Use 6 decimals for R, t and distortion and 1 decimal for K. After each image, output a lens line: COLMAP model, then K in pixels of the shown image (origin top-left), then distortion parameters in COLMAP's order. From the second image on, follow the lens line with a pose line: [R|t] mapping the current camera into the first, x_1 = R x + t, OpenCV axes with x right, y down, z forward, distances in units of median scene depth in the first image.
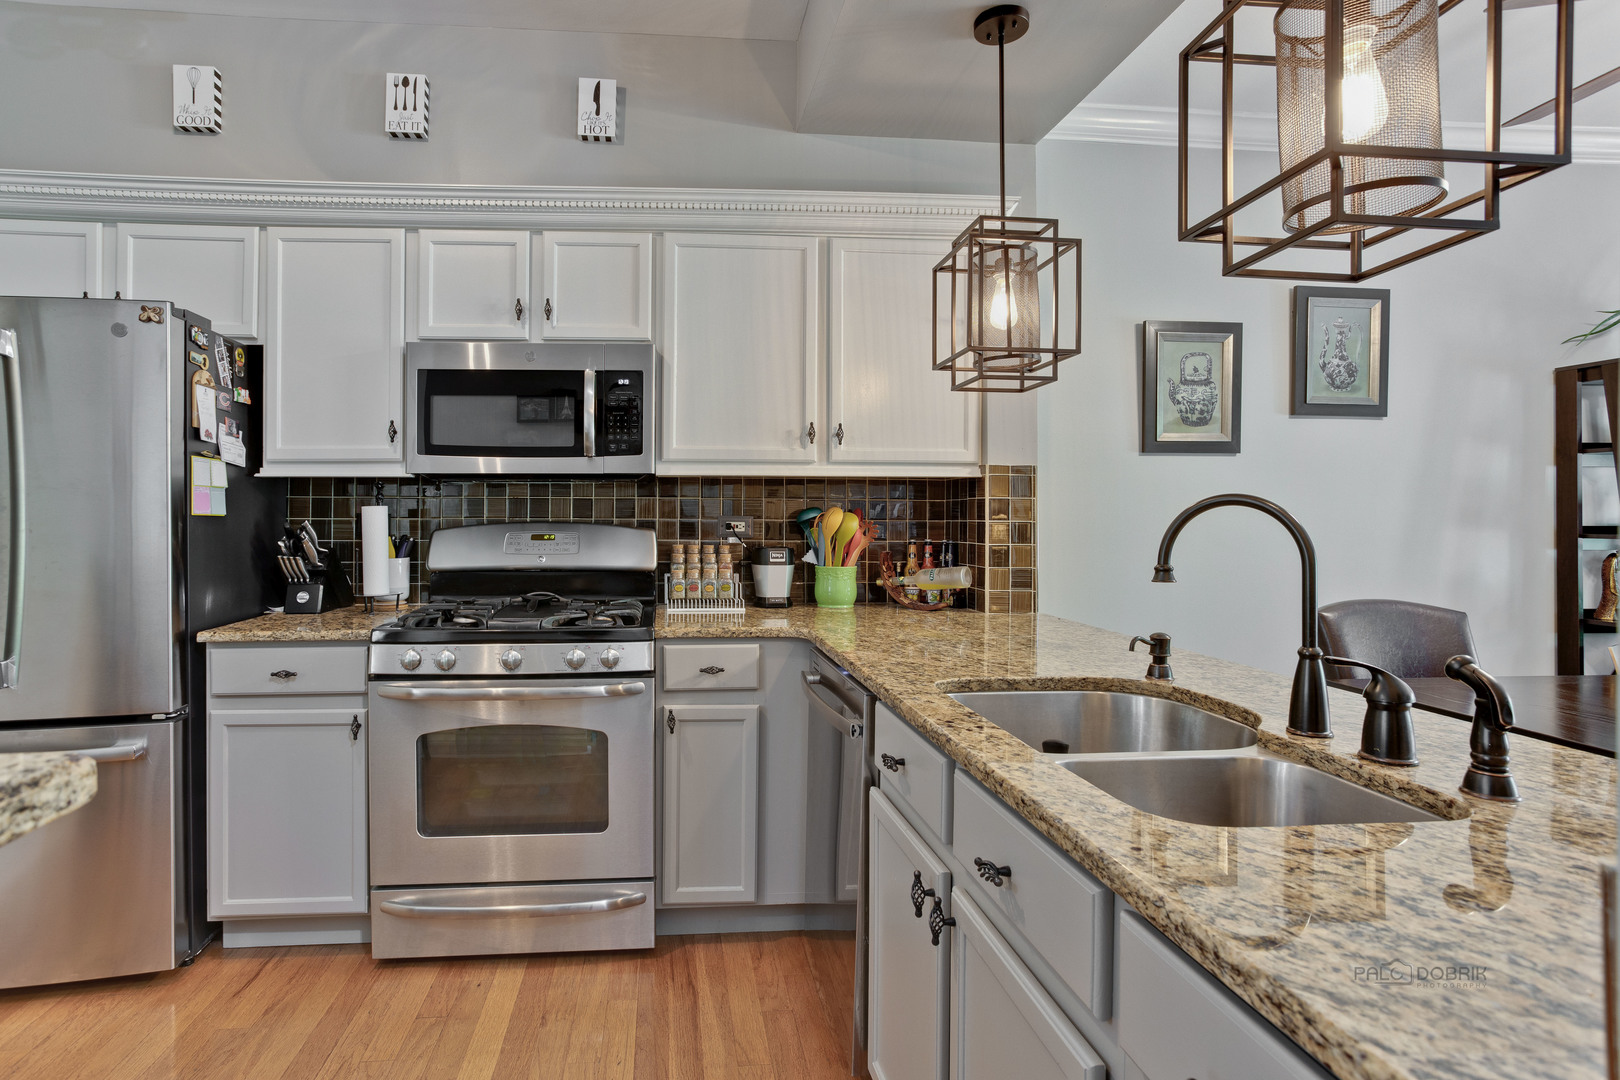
lens RADIAL K [[887.9, 0, 820.3], [0, 887.9, 531.4], [0, 0, 1]] dist [-0.047025, 0.011449]
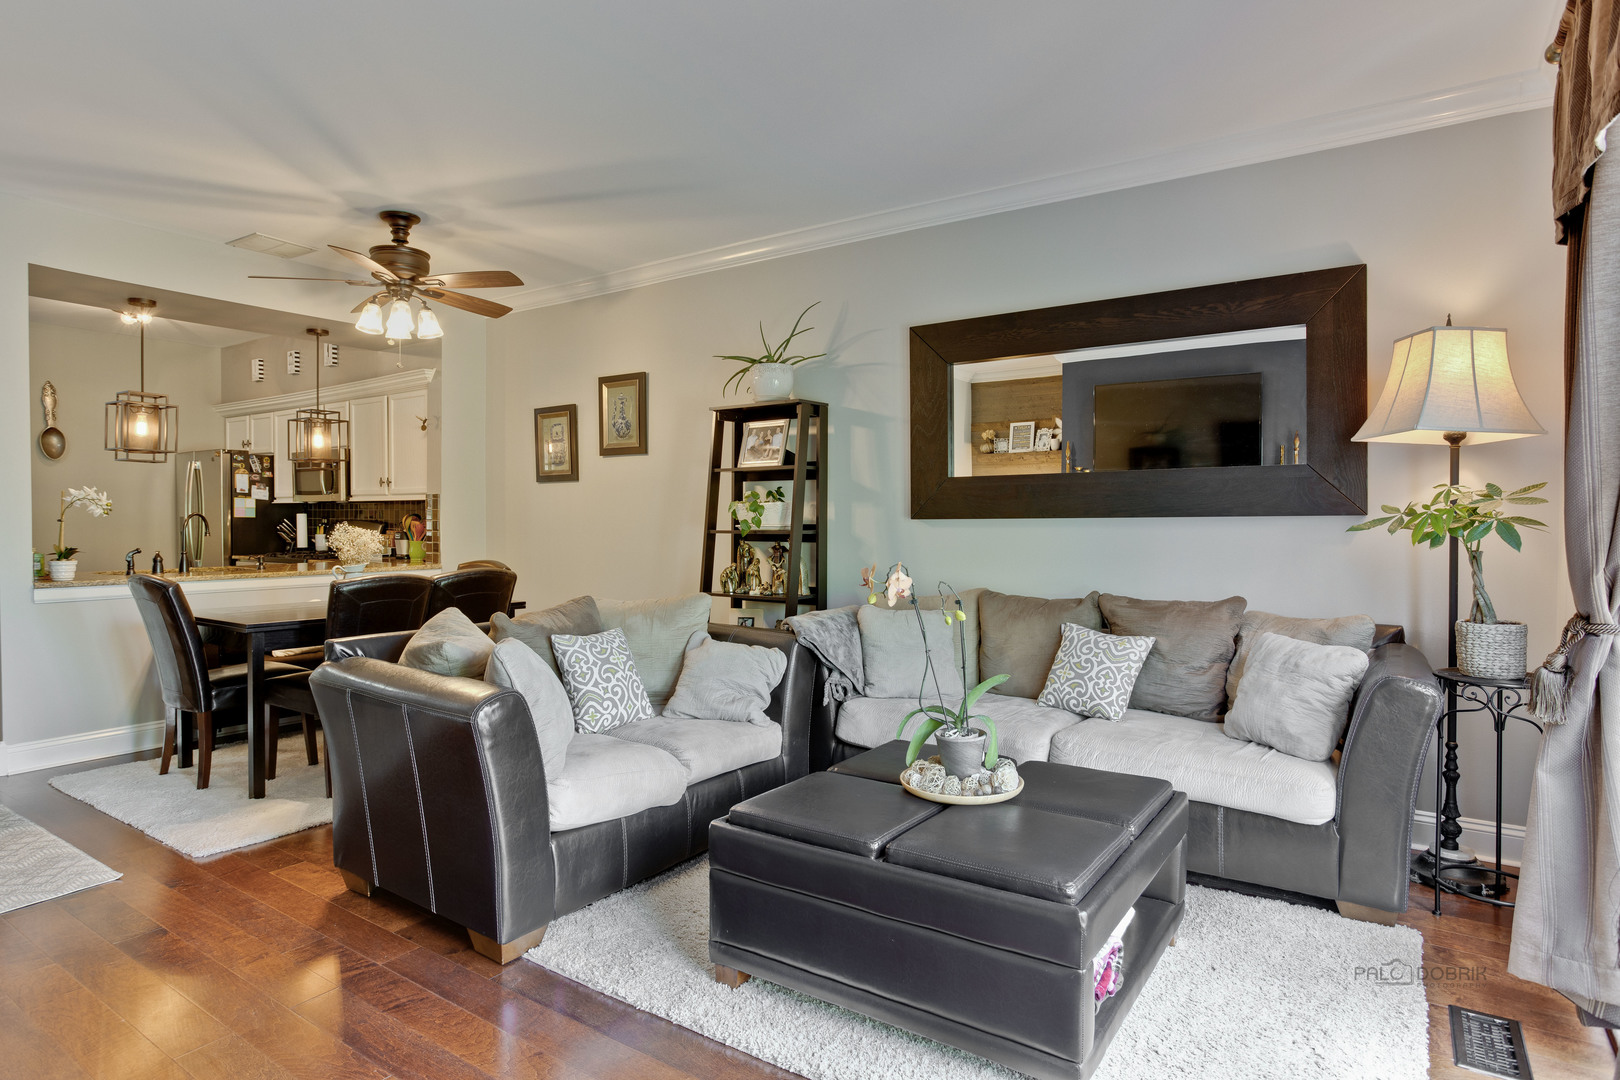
lens RADIAL K [[887.9, 0, 835.6], [0, 887.9, 532.1], [0, 0, 1]] dist [-0.047025, 0.011449]
pose [[0.778116, 0.012965, -0.627987, 2.356190], [-0.002485, 0.999843, 0.017563, -0.022983], [0.628116, -0.012105, 0.778025, -0.032374]]
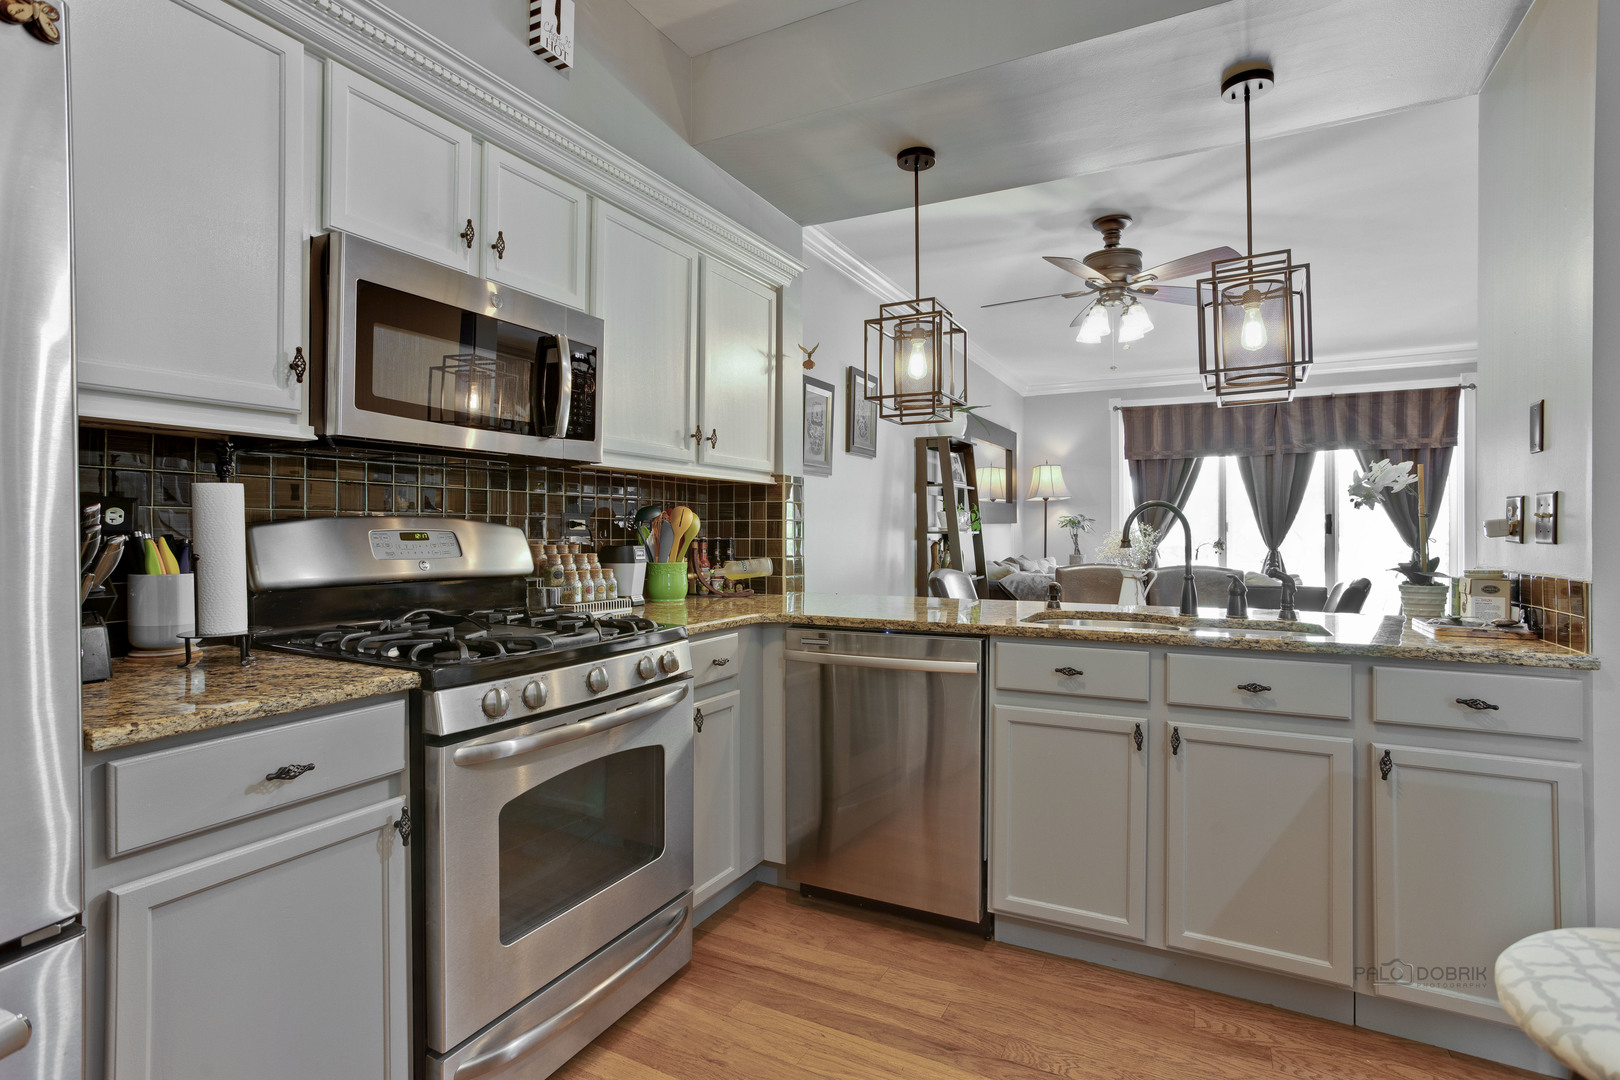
lens RADIAL K [[785.4, 0, 820.1], [0, 785.4, 537.6], [0, 0, 1]] dist [-0.023879, 0.003419]
pose [[0.550762, -0.004348, 0.834651, -0.714709], [0.001896, 0.999990, 0.003958, 0.007471], [-0.834660, -0.000598, 0.550765, 0.365425]]
